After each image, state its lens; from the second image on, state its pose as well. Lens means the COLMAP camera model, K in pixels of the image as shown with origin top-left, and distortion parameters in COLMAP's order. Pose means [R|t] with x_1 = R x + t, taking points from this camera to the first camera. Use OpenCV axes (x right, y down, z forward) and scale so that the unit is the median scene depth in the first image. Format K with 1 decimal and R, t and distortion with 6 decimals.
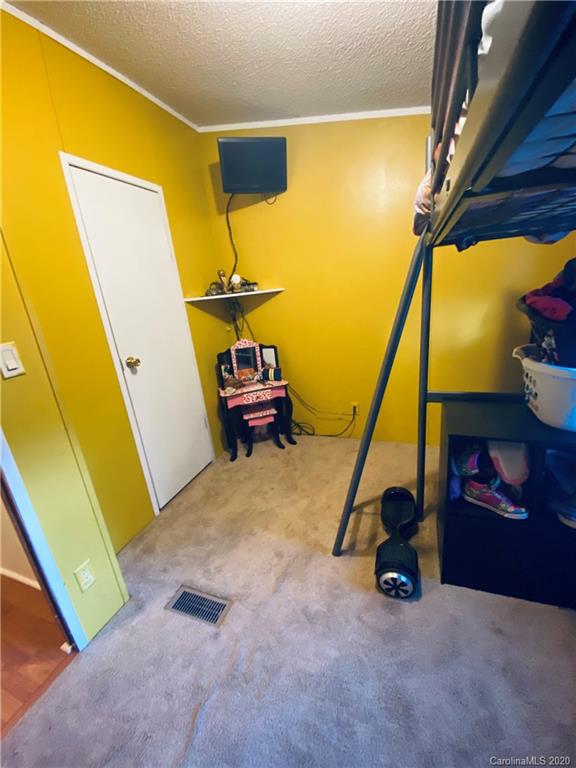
lens RADIAL K [[311.3, 0, 288.0], [0, 311.3, 384.0], [0, 0, 1]] dist [0.031946, -0.026197]
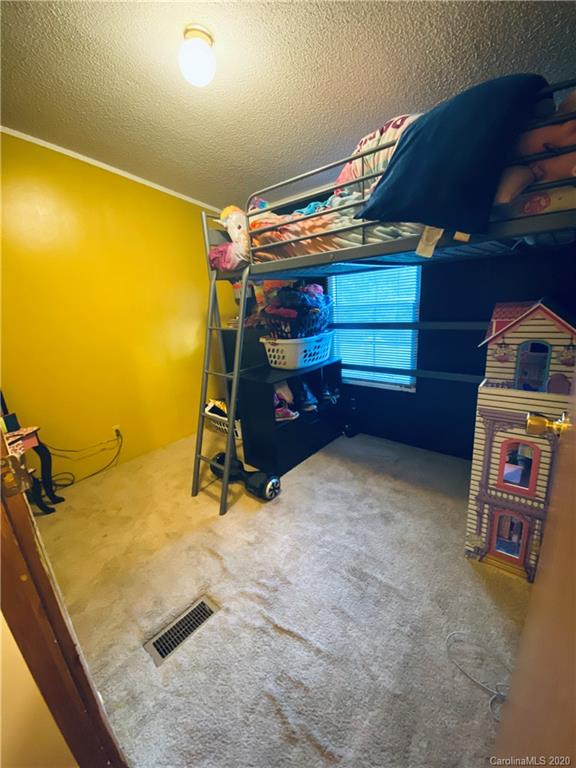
lens RADIAL K [[311.3, 0, 288.0], [0, 311.3, 384.0], [0, 0, 1]] dist [0.031946, -0.026197]
pose [[0.352889, -0.183409, 0.917513, -0.858011], [0.308705, 0.948514, 0.070874, 0.055943], [-0.883273, 0.258230, 0.391340, 0.178461]]
